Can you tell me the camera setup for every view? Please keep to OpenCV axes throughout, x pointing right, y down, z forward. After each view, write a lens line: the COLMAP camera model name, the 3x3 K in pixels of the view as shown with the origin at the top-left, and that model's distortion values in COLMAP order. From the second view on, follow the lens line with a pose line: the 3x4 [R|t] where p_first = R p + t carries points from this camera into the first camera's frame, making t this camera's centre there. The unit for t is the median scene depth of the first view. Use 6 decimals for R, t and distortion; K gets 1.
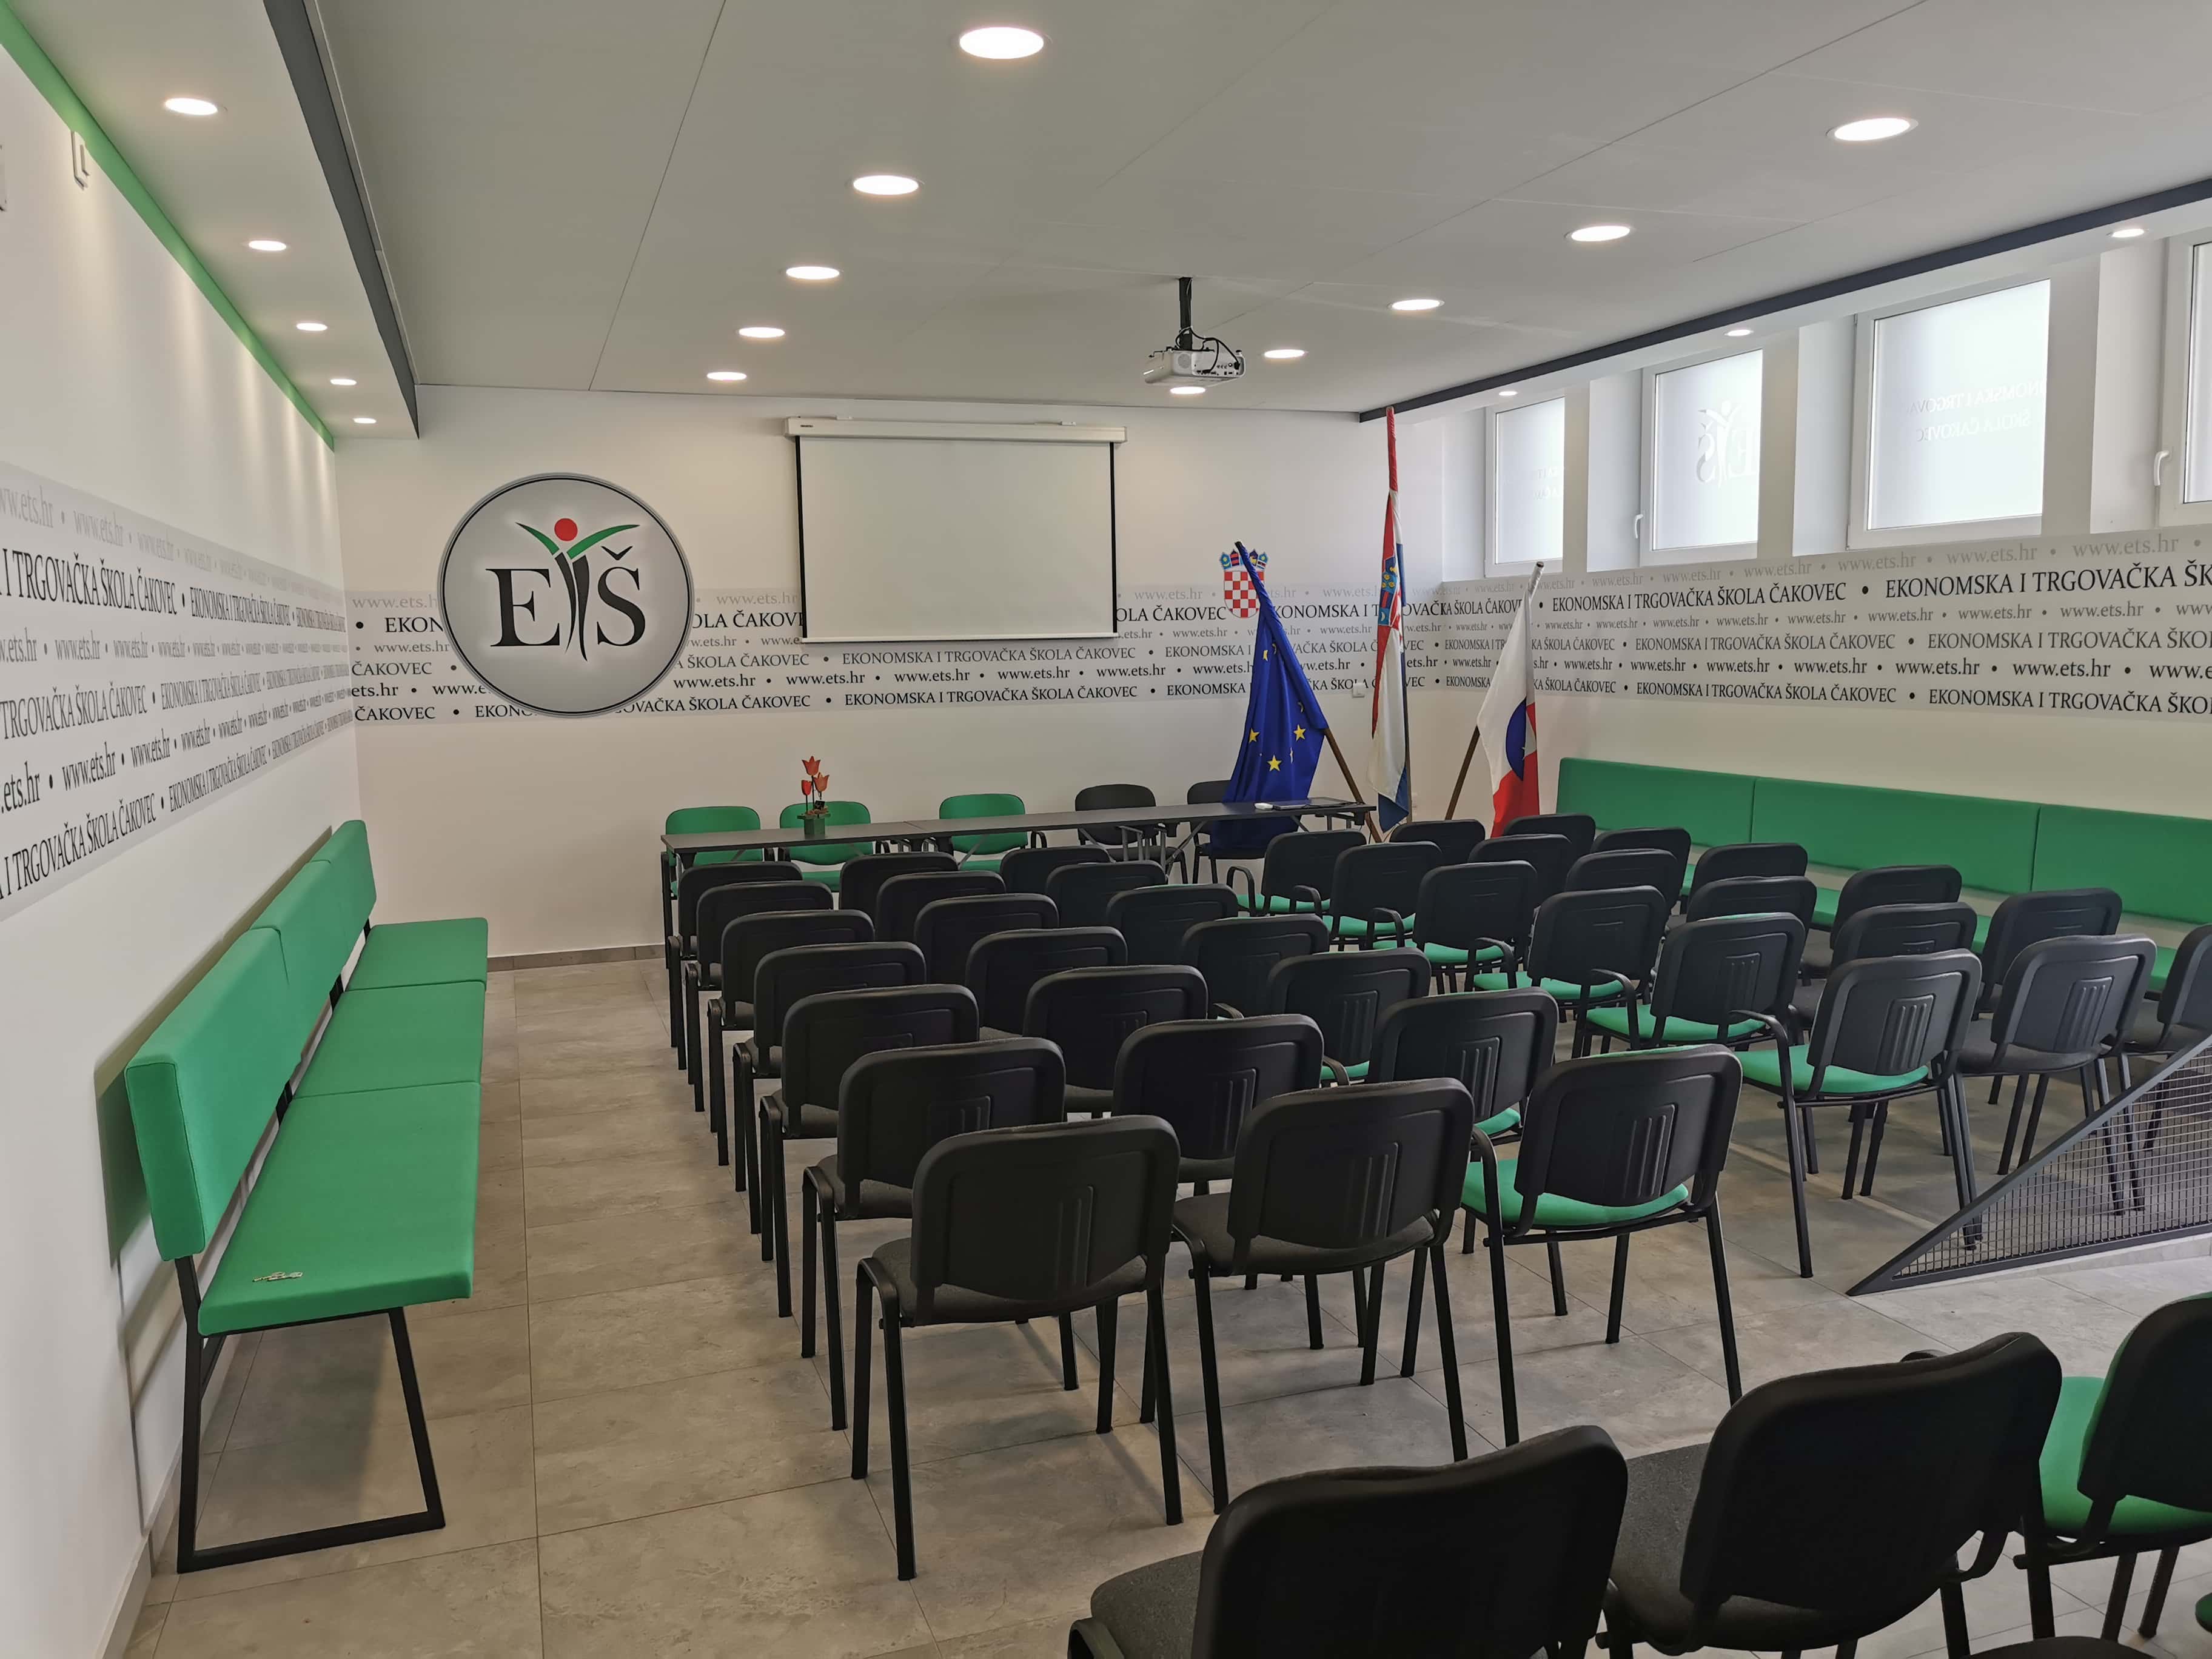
lens RADIAL K [[1707.8, 0, 1105.7], [0, 1707.8, 807.5], [0, 0, 1]] dist [0.065702, -0.089284]
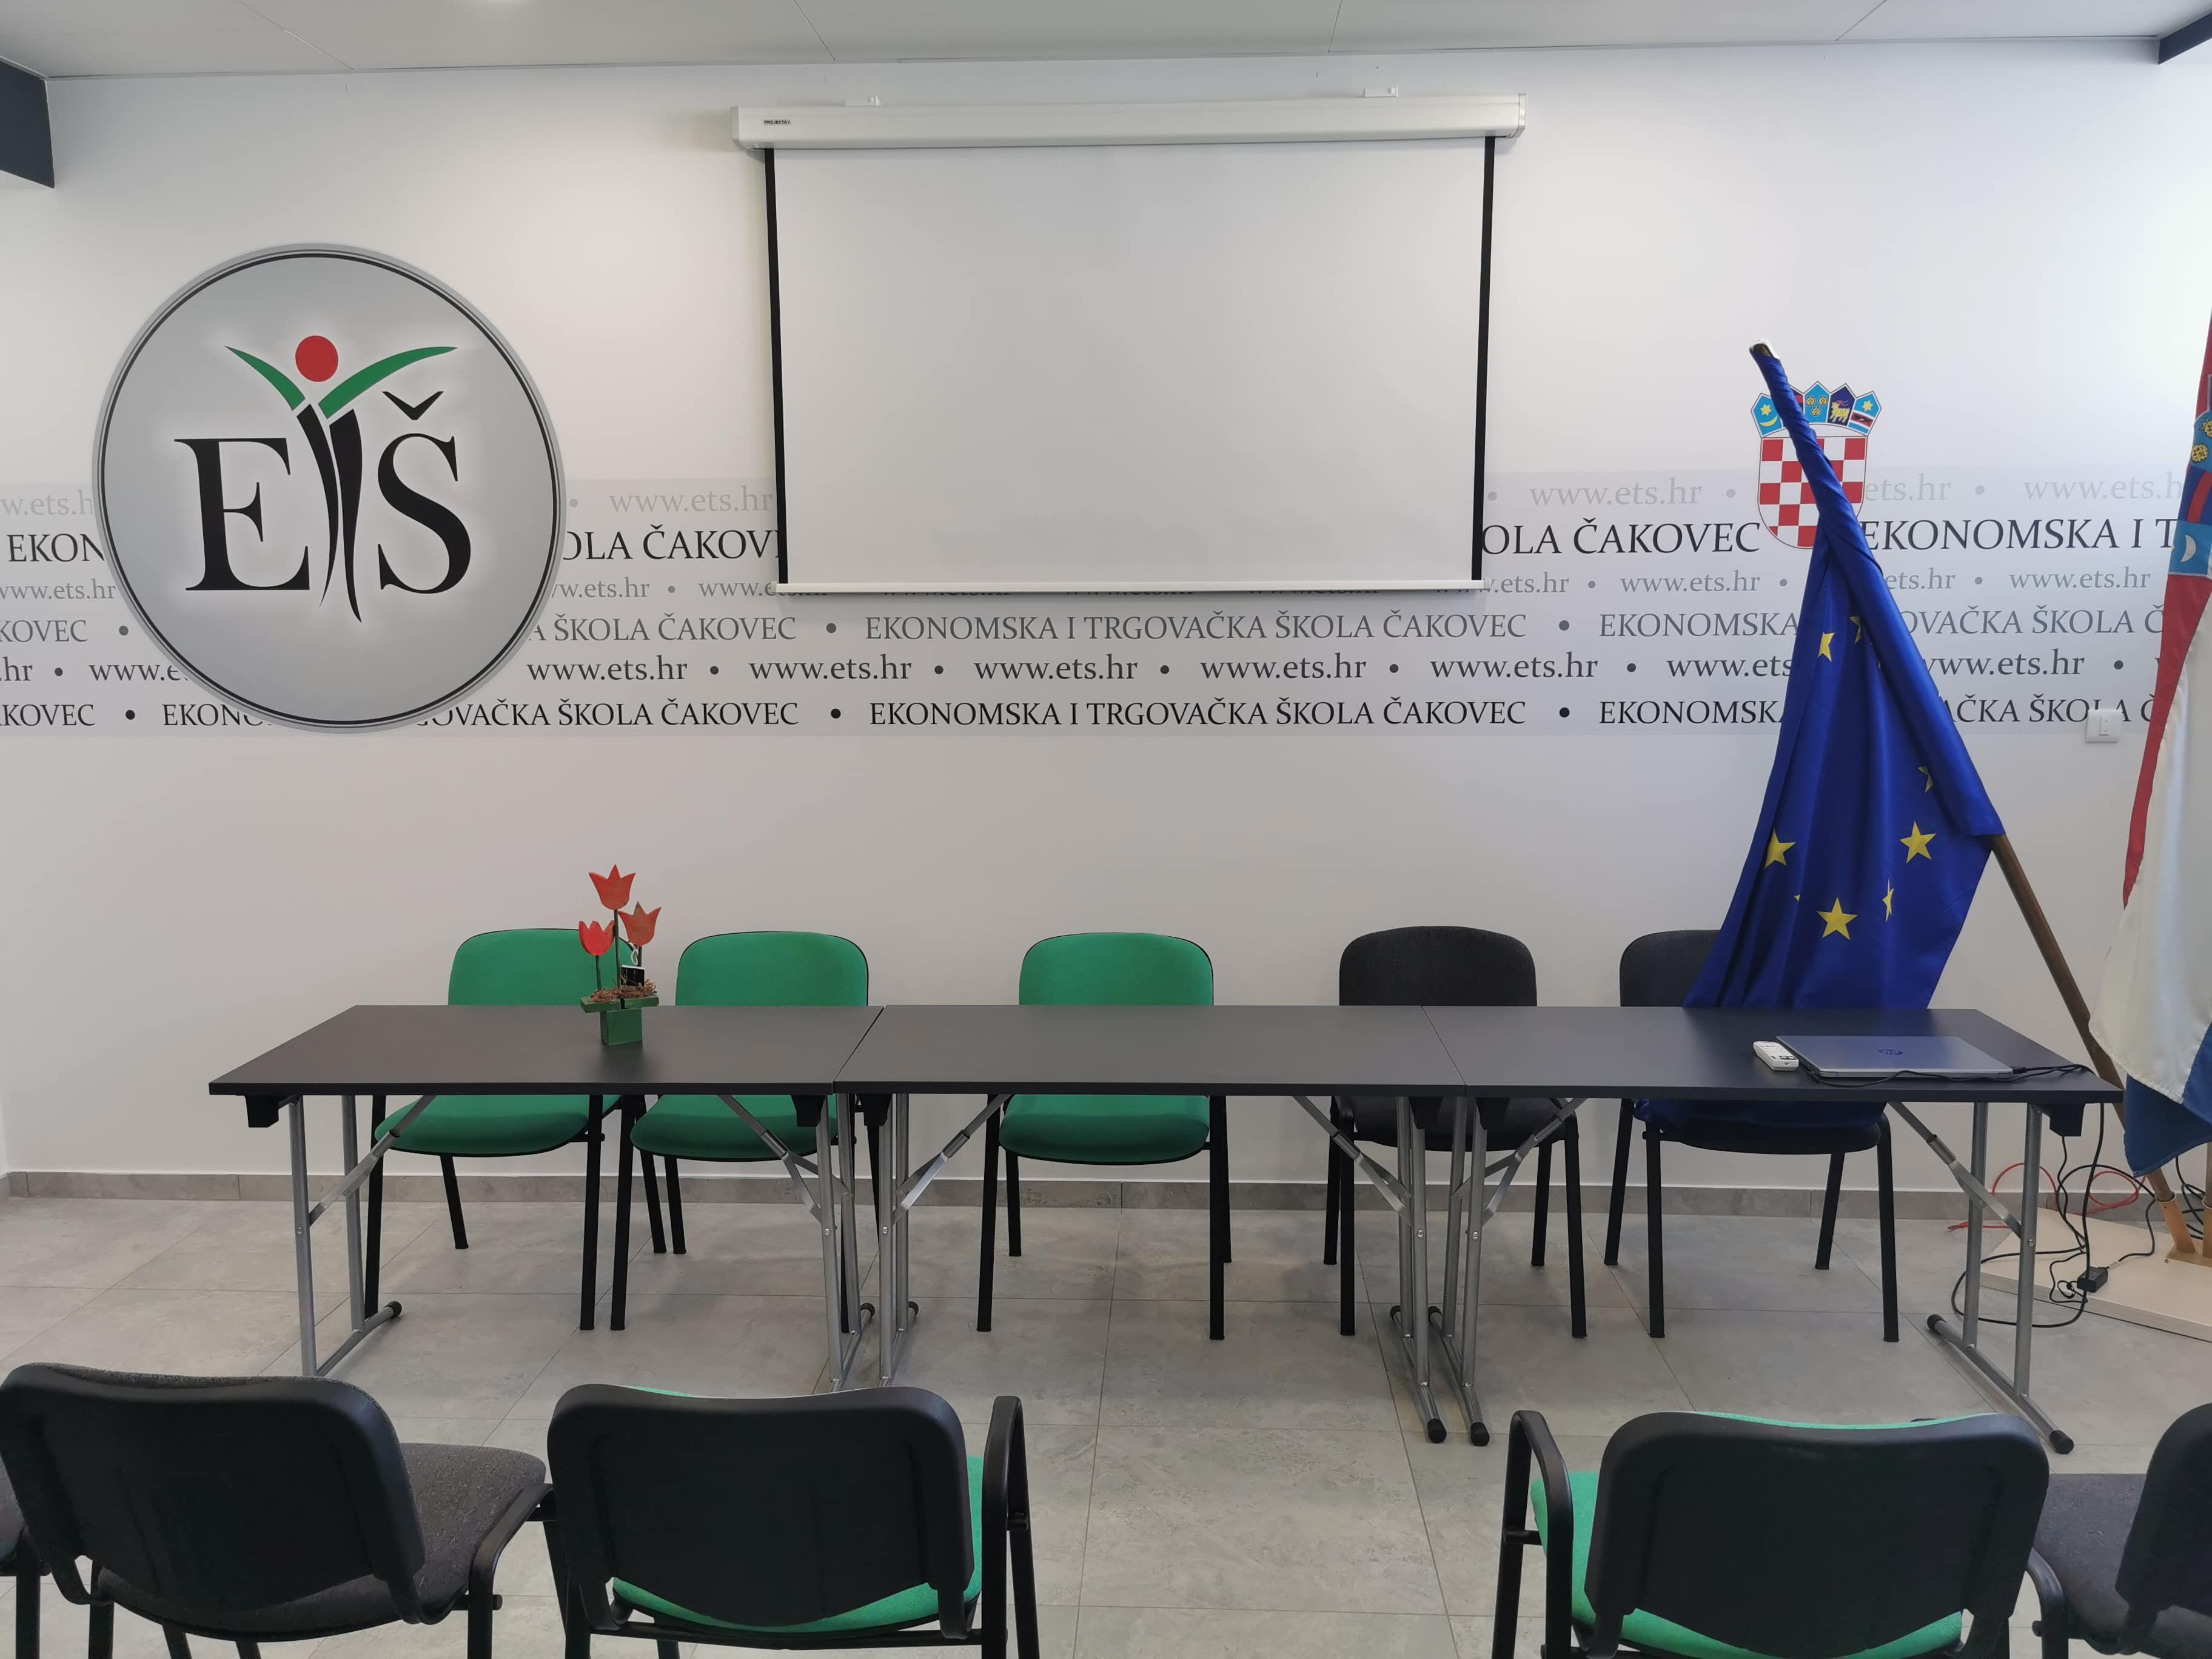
lens RADIAL K [[1707.8, 0, 1117.4], [0, 1707.8, 818.7], [0, 0, 1]] dist [0.065702, -0.089284]
pose [[0.927449, 0.067755, -0.367760, 0.096563], [-0.050527, 0.997135, 0.056285, -0.068154], [0.370520, -0.033619, 0.928216, 0.615751]]
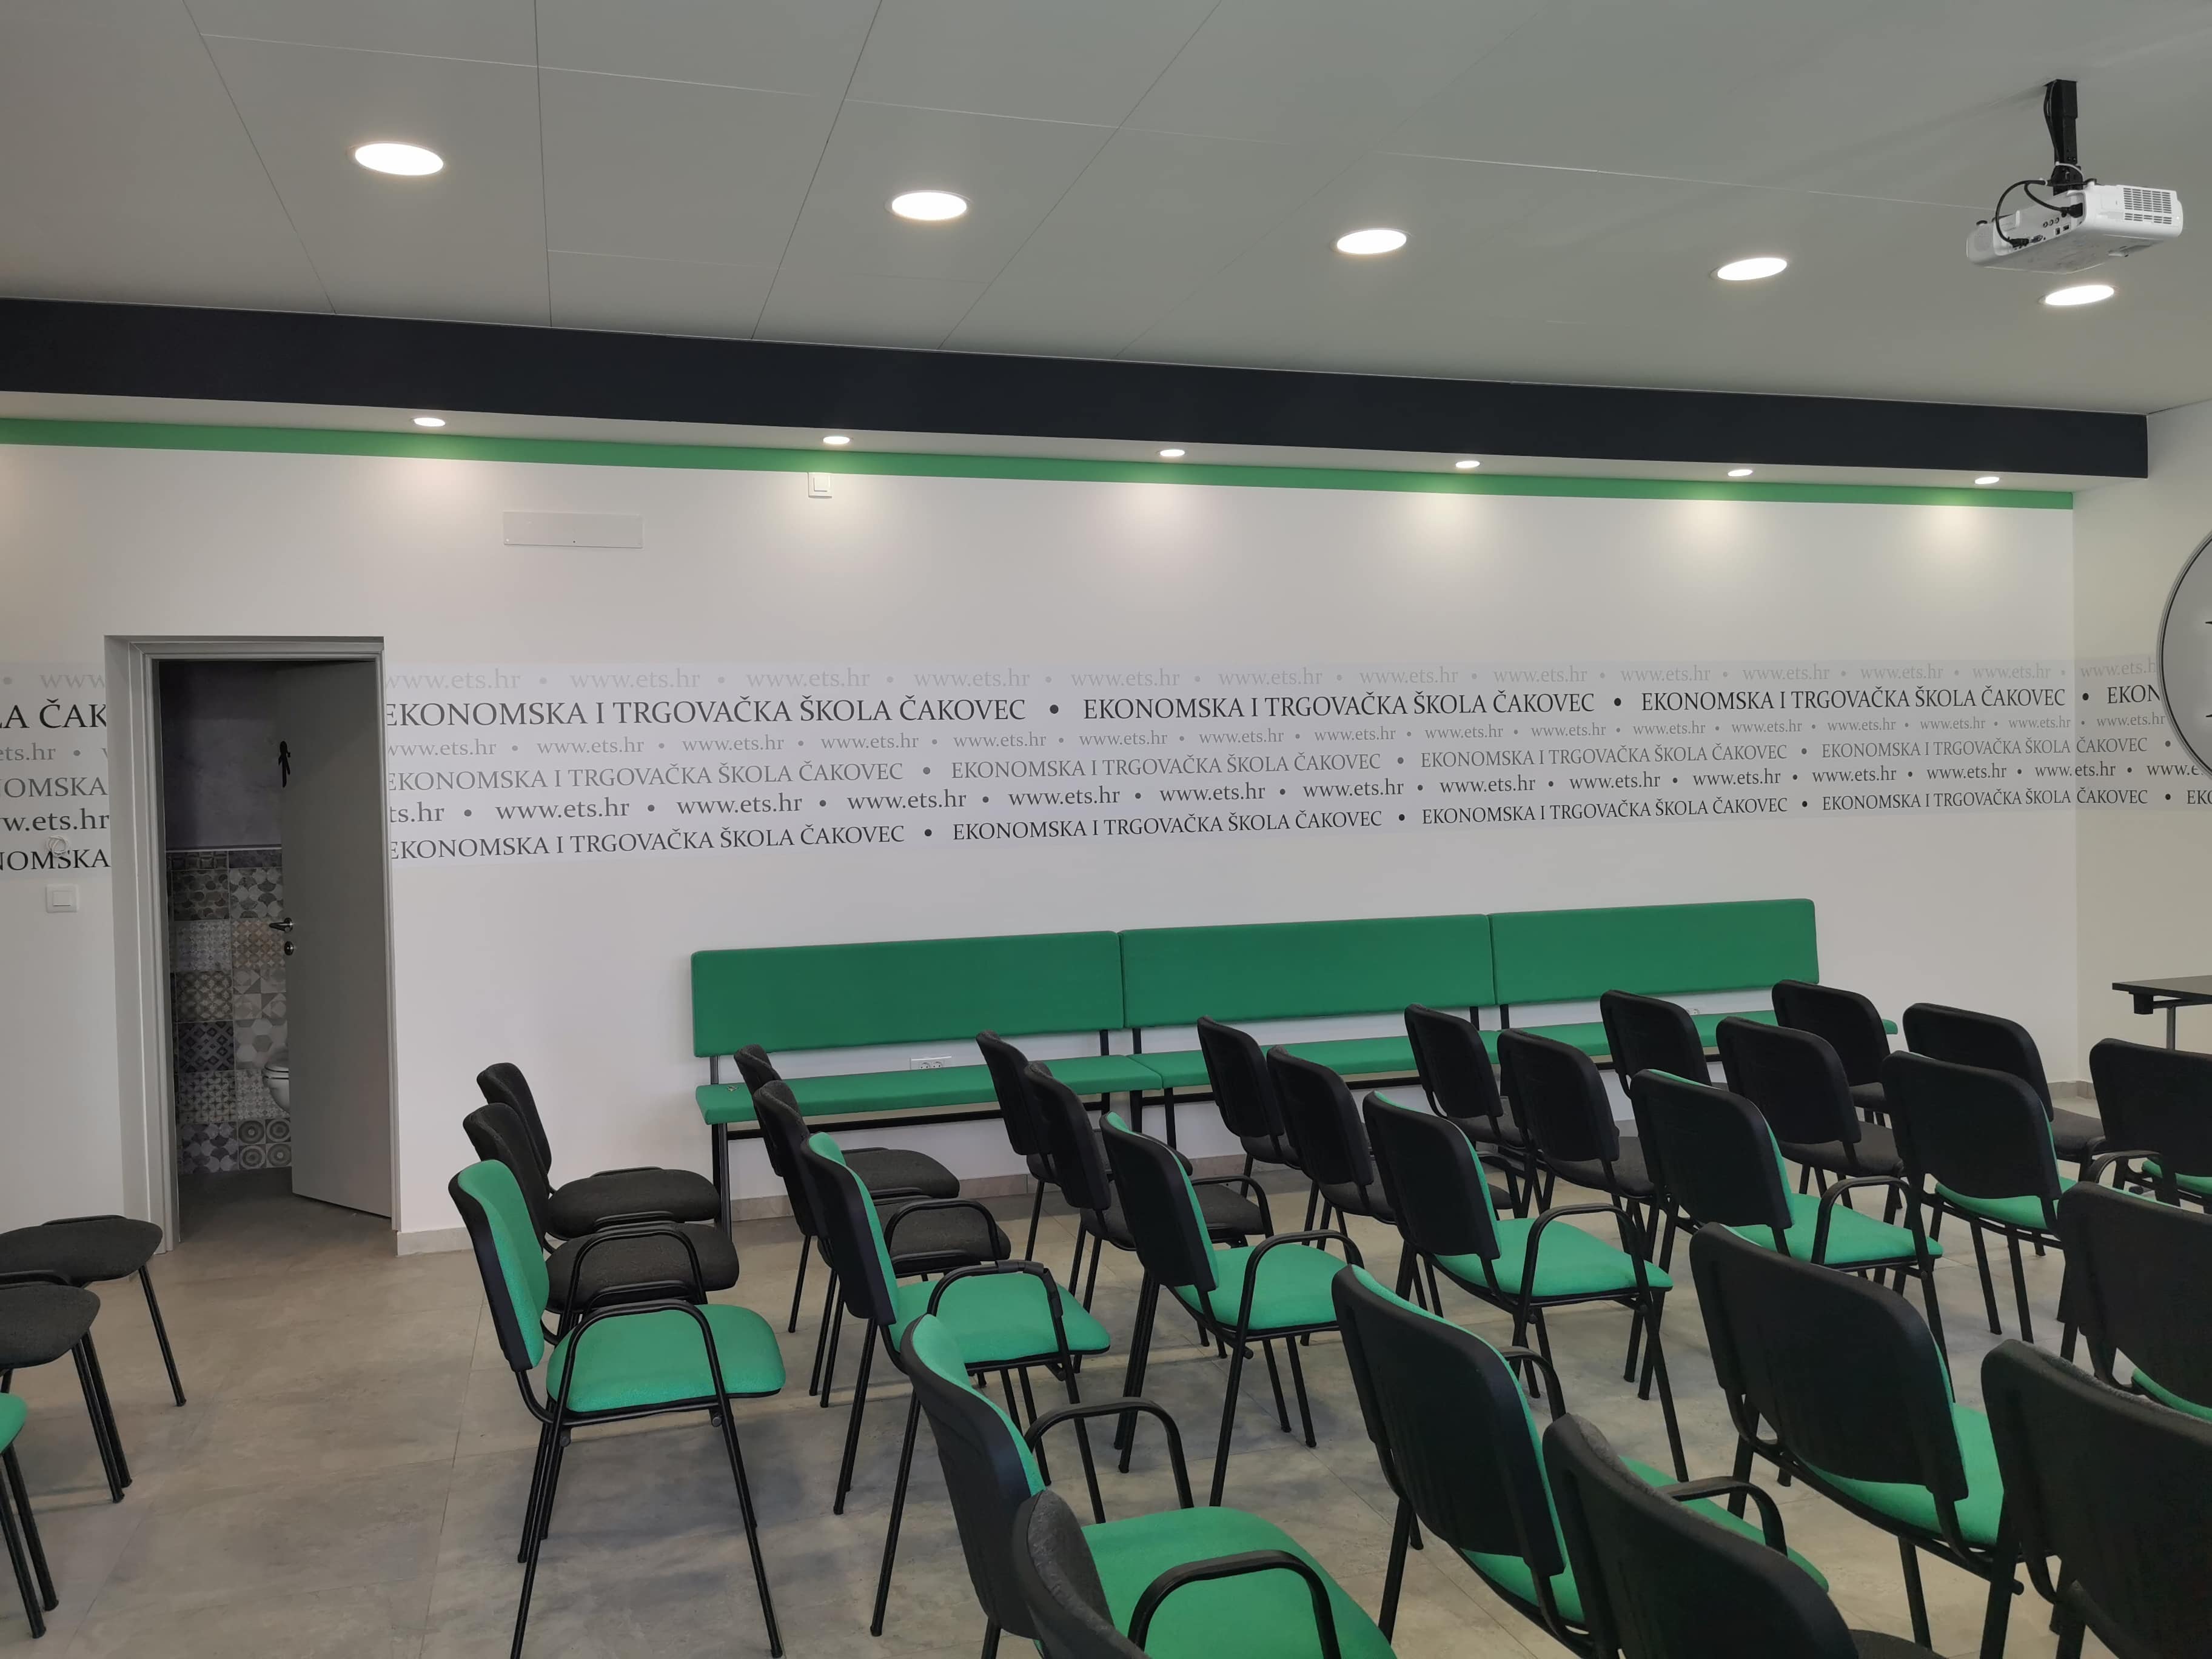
lens RADIAL K [[1707.8, 0, 1099.8], [0, 1707.8, 806.3], [0, 0, 1]] dist [0.065702, -0.089284]
pose [[-0.039101, 0.037843, -0.998518, 0.466572], [-0.081820, 0.995806, 0.040945, -0.042853], [0.995880, 0.083300, -0.035840, 0.514931]]
